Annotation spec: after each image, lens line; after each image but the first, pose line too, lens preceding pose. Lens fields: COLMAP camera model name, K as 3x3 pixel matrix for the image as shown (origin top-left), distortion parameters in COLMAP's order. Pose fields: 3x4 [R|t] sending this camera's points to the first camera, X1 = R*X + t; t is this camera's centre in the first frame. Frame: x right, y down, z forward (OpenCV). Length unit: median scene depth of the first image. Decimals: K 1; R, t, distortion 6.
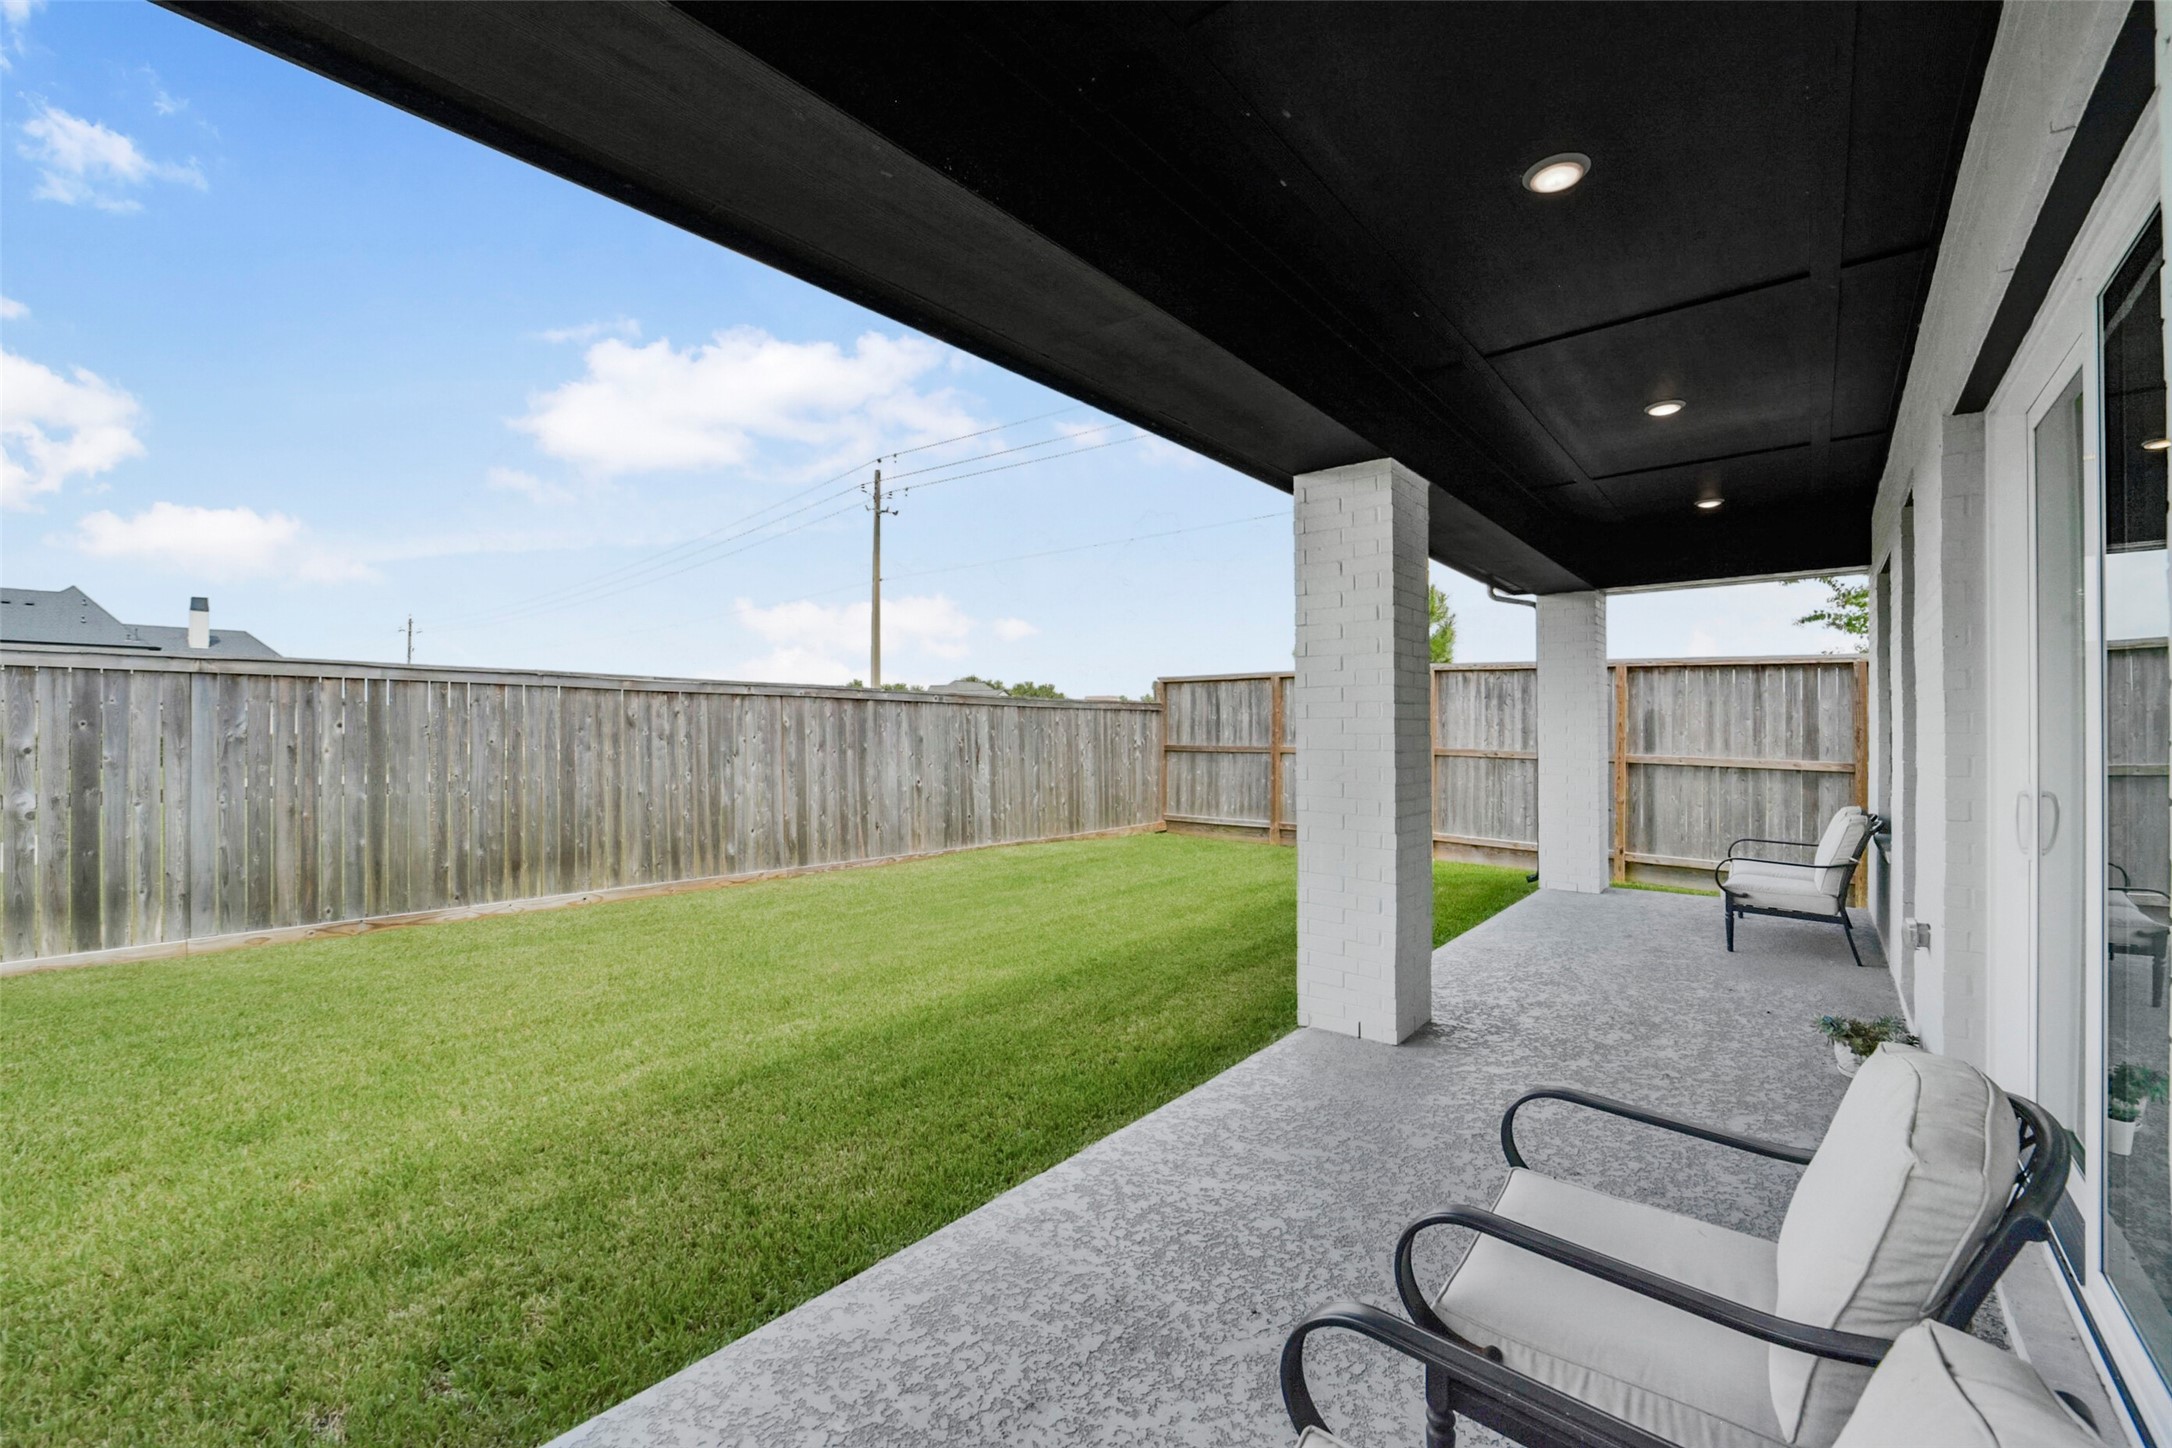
lens RADIAL K [[861.3, 0, 1093.7], [0, 861.3, 726.1], [0, 0, 1]] dist [-0.024568, 0.000596]
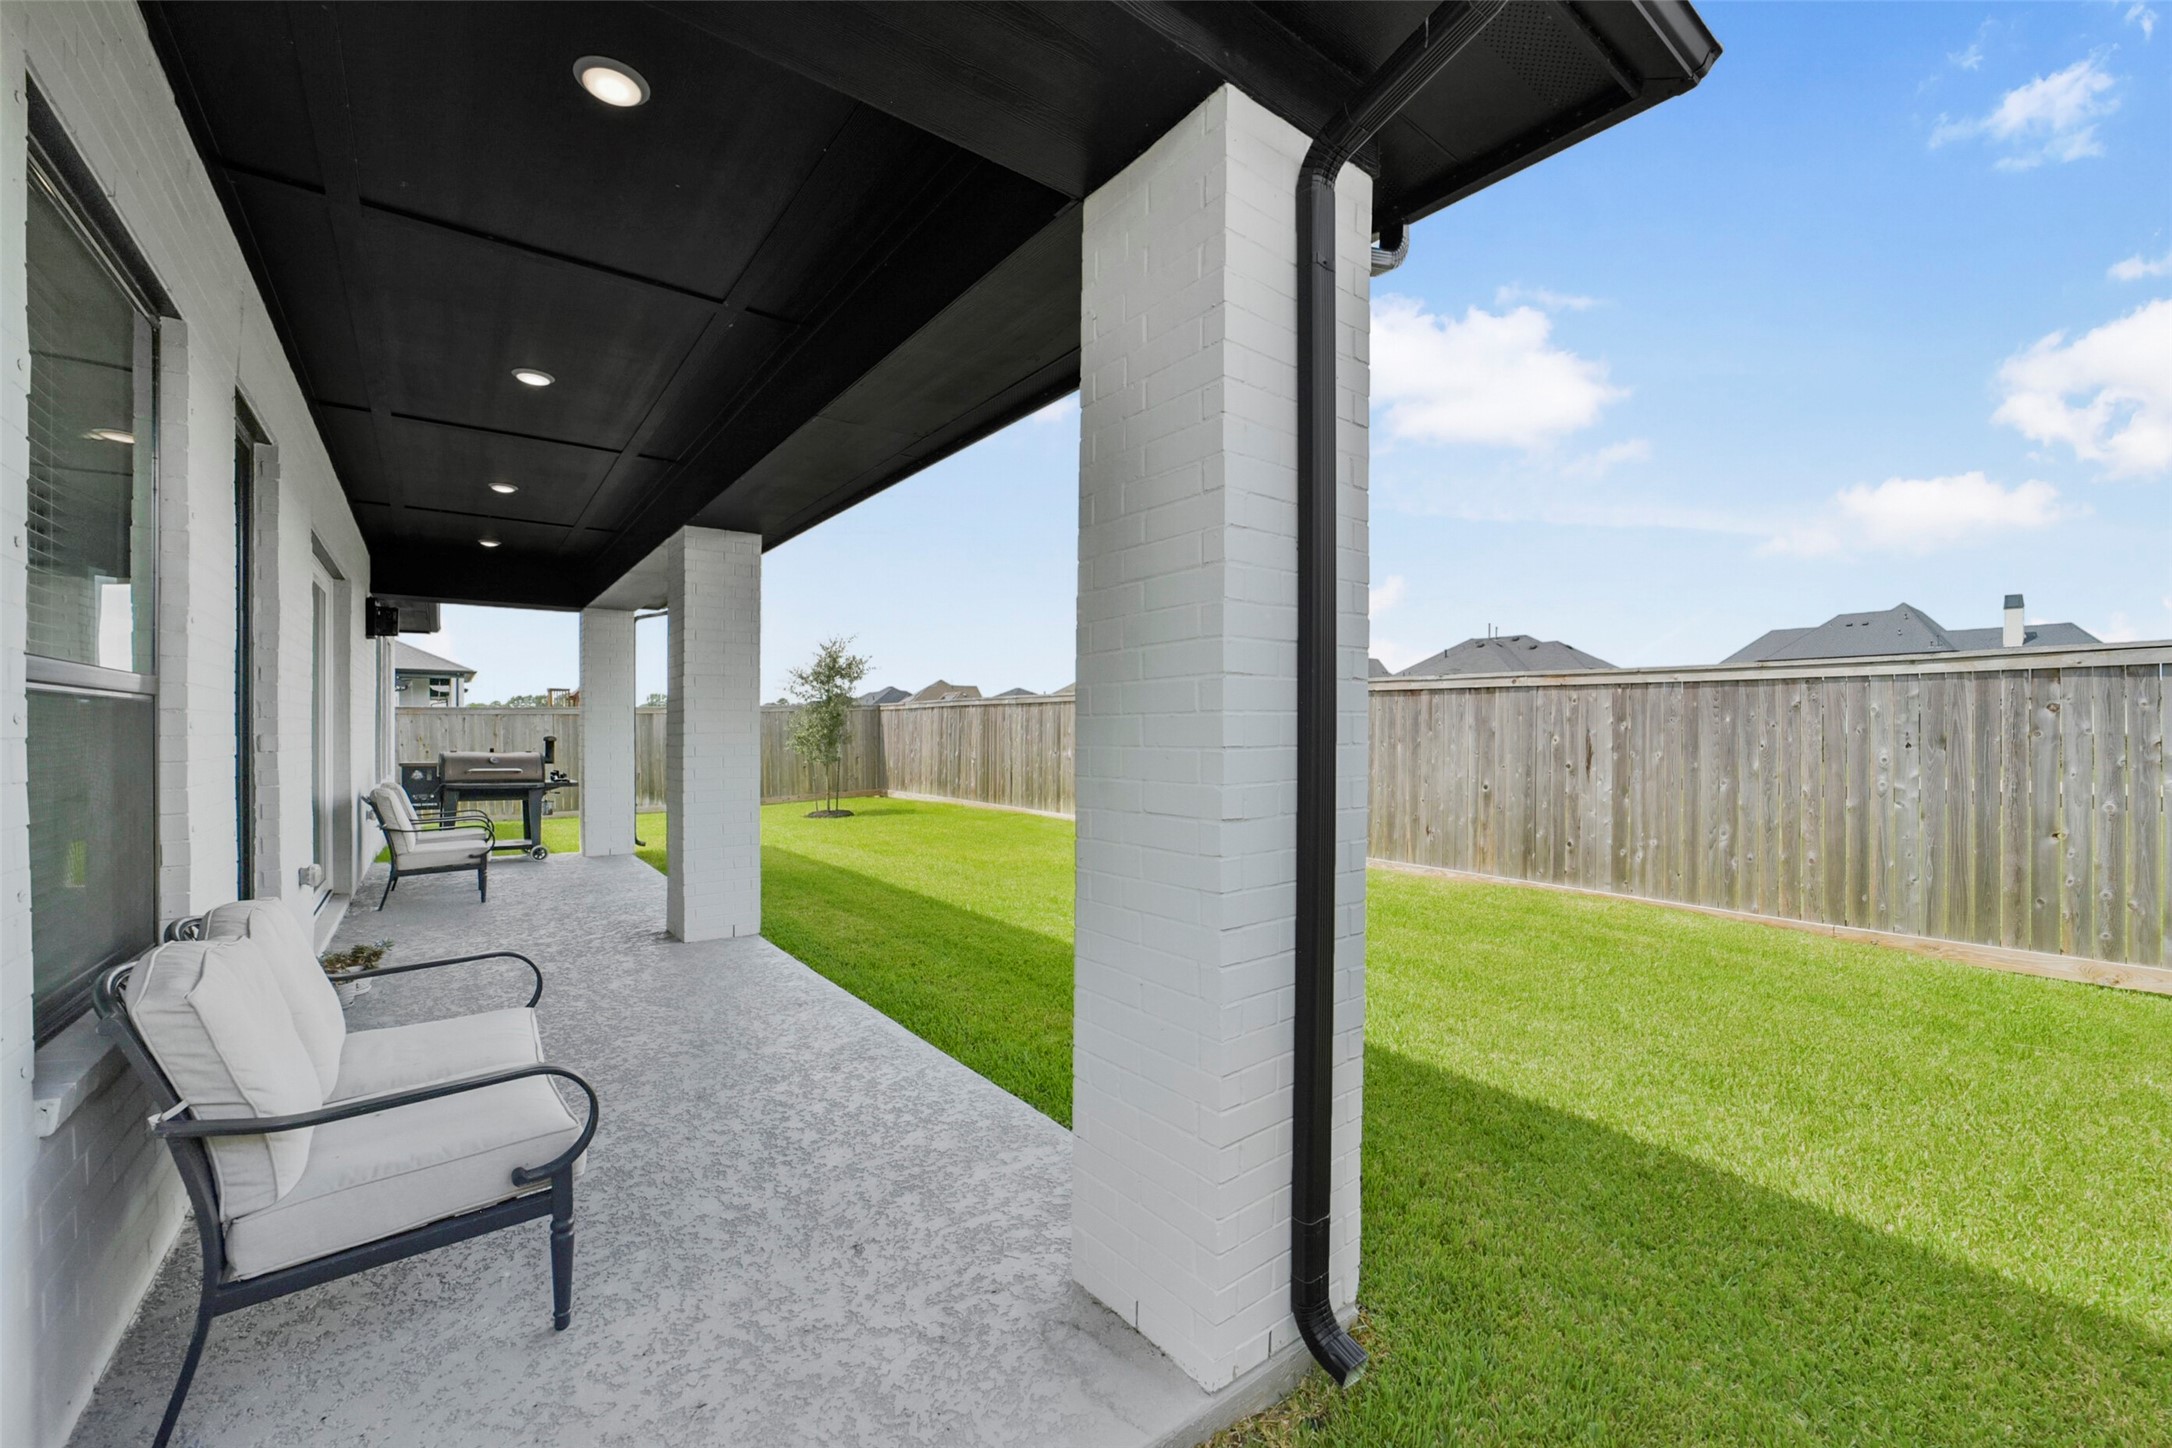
lens RADIAL K [[861.3, 0, 1093.7], [0, 861.3, 726.1], [0, 0, 1]] dist [-0.024568, 0.000596]
pose [[-0.203728, -0.005460, -0.979012, 0.716085], [0.004695, 0.999967, -0.006554, 0.012517], [0.979016, -0.005932, -0.203695, 0.873935]]
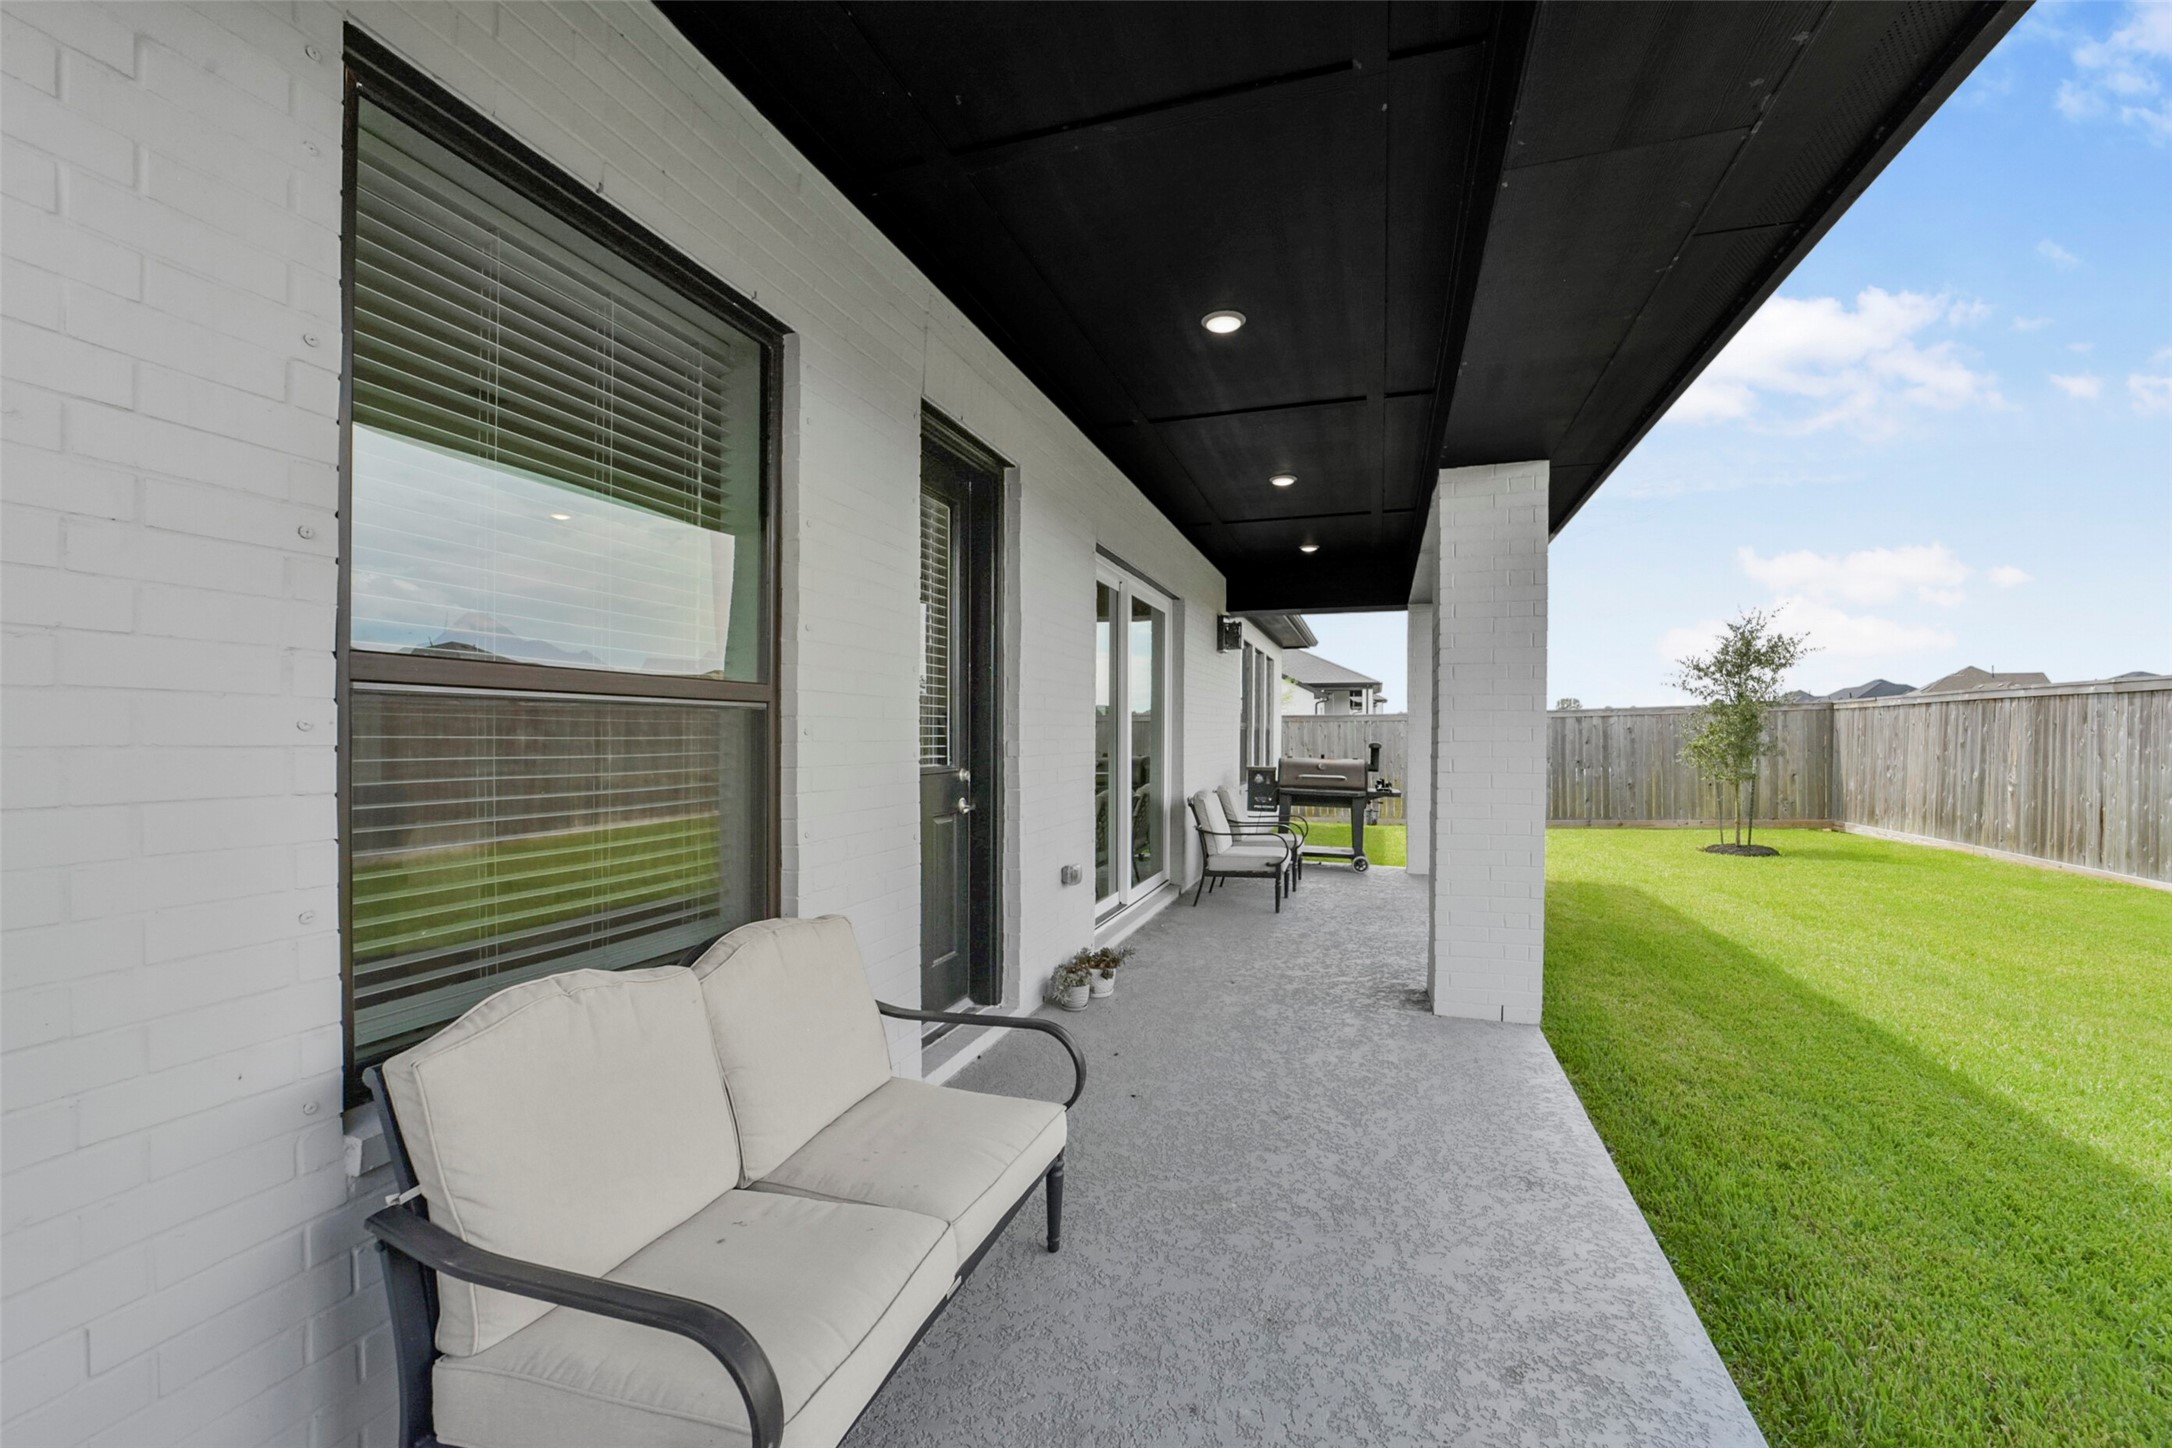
lens RADIAL K [[877.2, 0, 1092.1], [0, 877.2, 743.1], [0, 0, 1]] dist [-0.036302, 0.009595]
pose [[-0.925437, 0.000304, -0.378901, 0.533360], [-0.001344, 0.999991, 0.004086, 0.011492], [0.378899, 0.004291, -0.925428, 0.832079]]
